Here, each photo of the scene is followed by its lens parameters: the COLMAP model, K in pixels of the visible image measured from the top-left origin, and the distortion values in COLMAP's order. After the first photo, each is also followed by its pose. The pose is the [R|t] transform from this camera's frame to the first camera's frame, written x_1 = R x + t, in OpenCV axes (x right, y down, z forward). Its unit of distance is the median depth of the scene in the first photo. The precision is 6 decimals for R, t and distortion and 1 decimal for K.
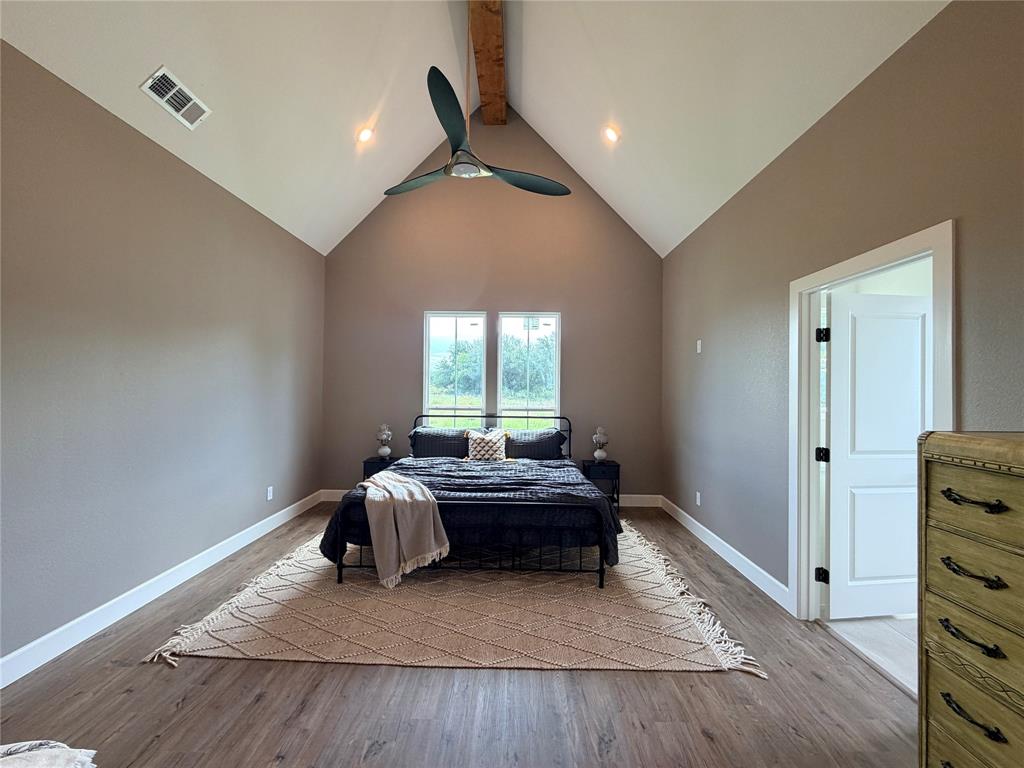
lens RADIAL K [[409.4, 0, 514.0], [0, 409.4, 389.3], [0, 0, 1]] dist [-0.000467, 0.000232]
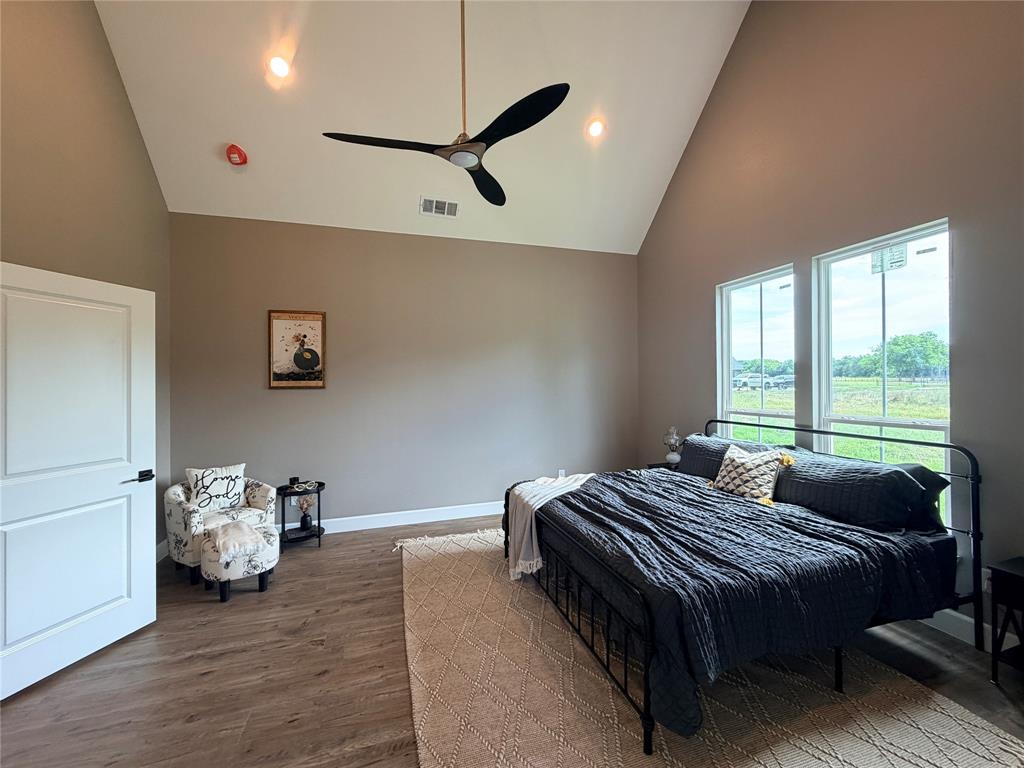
lens RADIAL K [[409.4, 0, 515.6], [0, 409.4, 385.2], [0, 0, 1]] dist [-0.000467, 0.000232]
pose [[0.317457, -0.010542, -0.948214, 0.404270], [0.004647, 0.999943, -0.009561, 0.003267], [0.948261, -0.001371, 0.317488, 0.405957]]
